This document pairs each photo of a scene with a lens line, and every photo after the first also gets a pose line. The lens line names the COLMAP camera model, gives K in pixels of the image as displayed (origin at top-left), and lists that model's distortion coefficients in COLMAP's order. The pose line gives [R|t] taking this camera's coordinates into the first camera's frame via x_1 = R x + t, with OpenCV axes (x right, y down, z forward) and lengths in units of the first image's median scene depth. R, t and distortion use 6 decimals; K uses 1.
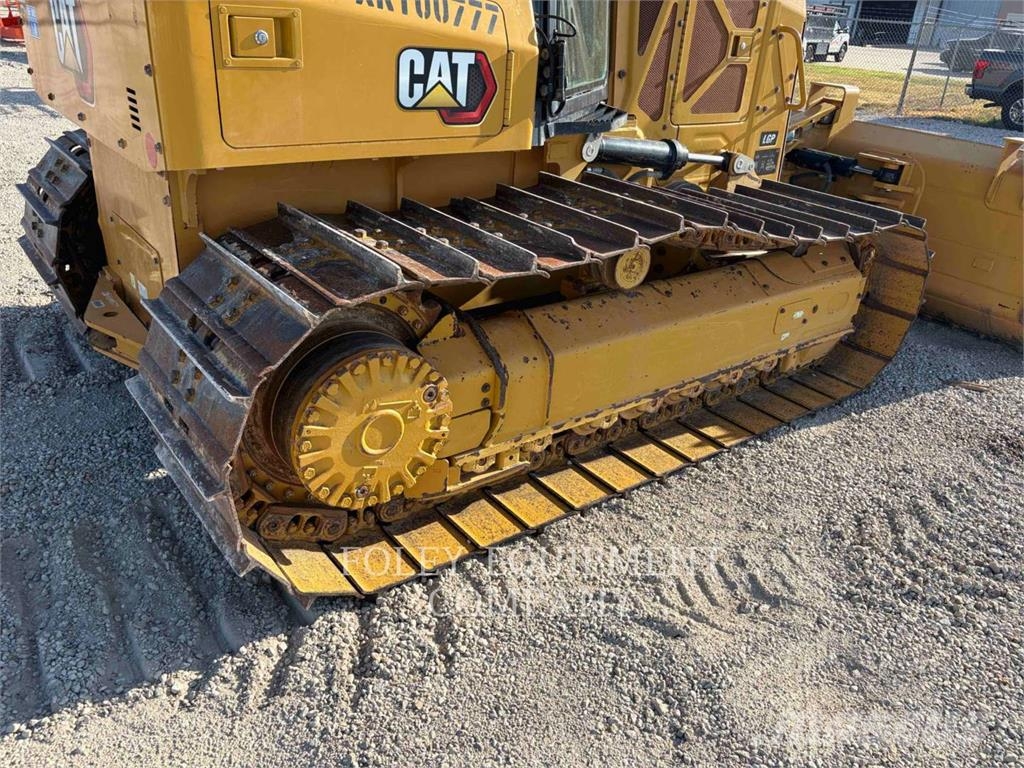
lens RADIAL K [[776.5, 0, 511.5], [0, 776.5, 375.4], [0, 0, 1]] dist [0.057182, -0.068673]
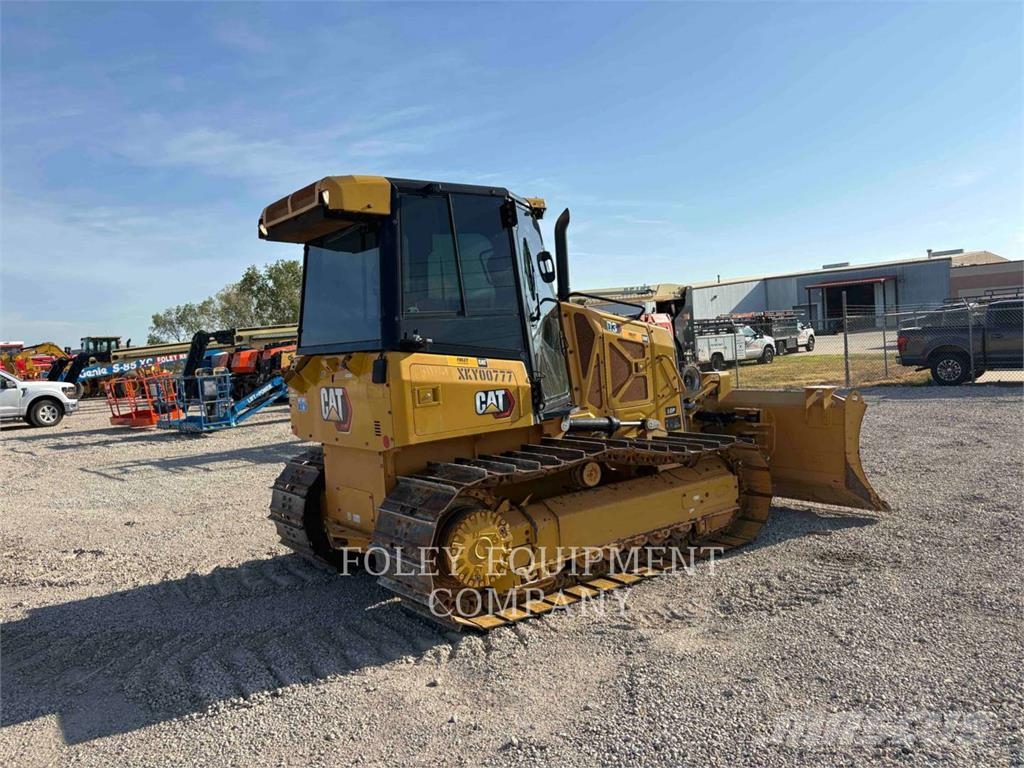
lens RADIAL K [[779.9, 0, 512.1], [0, 779.9, 377.3], [0, 0, 1]] dist [0.059553, -0.075065]
pose [[0.990190, -0.138586, -0.017822, 0.022958], [0.120835, 0.913360, -0.388809, 0.450352], [0.070161, 0.382841, 0.921146, -1.127958]]
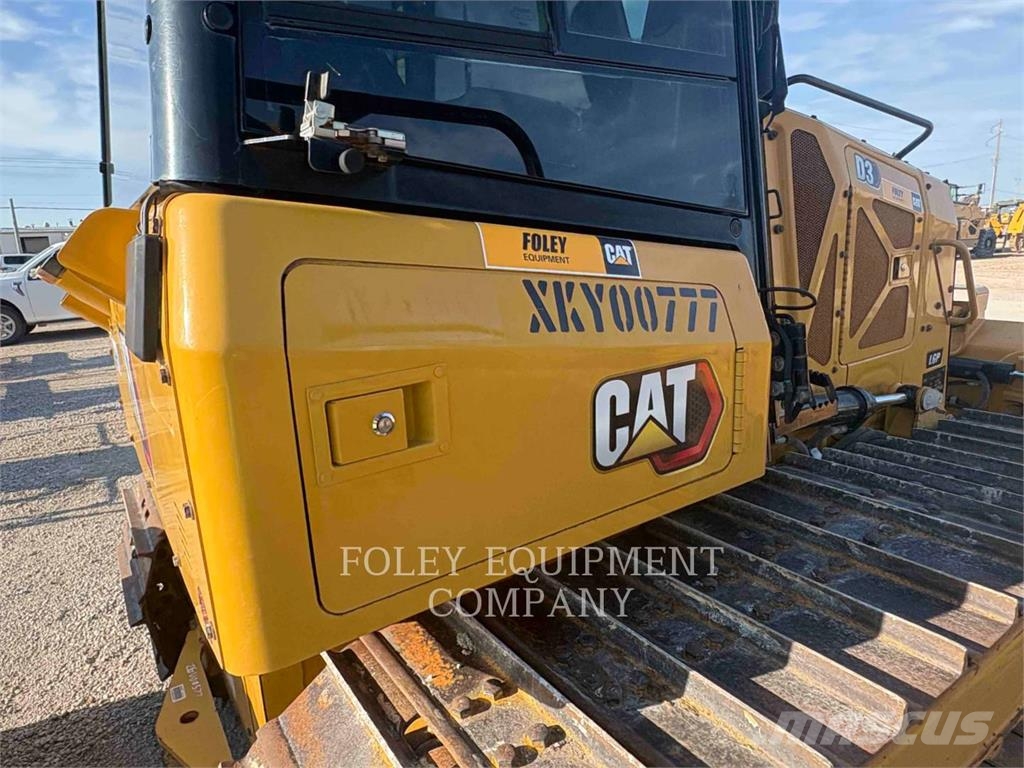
lens RADIAL K [[630.4, 0, 468.5], [0, 630.4, 384.3], [0, 0, 1]] dist [-0.000626, 0.002023]
pose [[0.986233, -0.104357, -0.128275, -0.148034], [0.074620, 0.973103, -0.217949, -0.265379], [0.147569, 0.205377, 0.967493, 0.426160]]
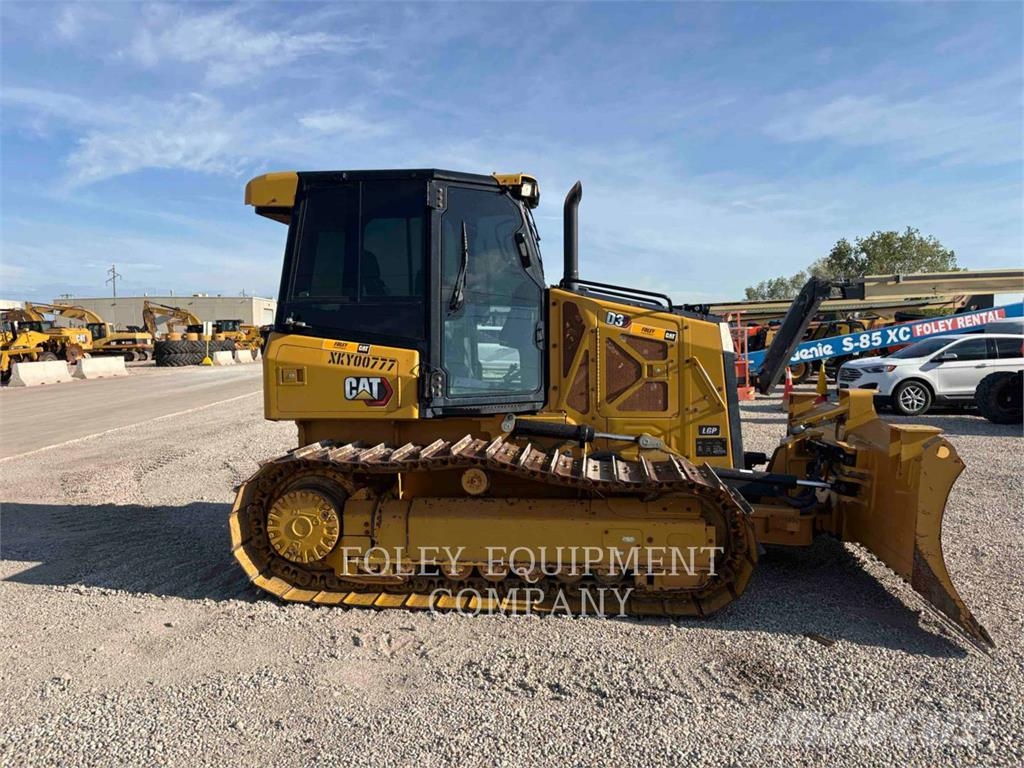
lens RADIAL K [[779.9, 0, 512.1], [0, 779.9, 377.3], [0, 0, 1]] dist [0.059553, -0.075065]
pose [[0.712387, -0.041551, -0.700556, 1.726731], [-0.248393, 0.918697, -0.307078, 0.200931], [0.656358, 0.392772, 0.644147, -0.257041]]
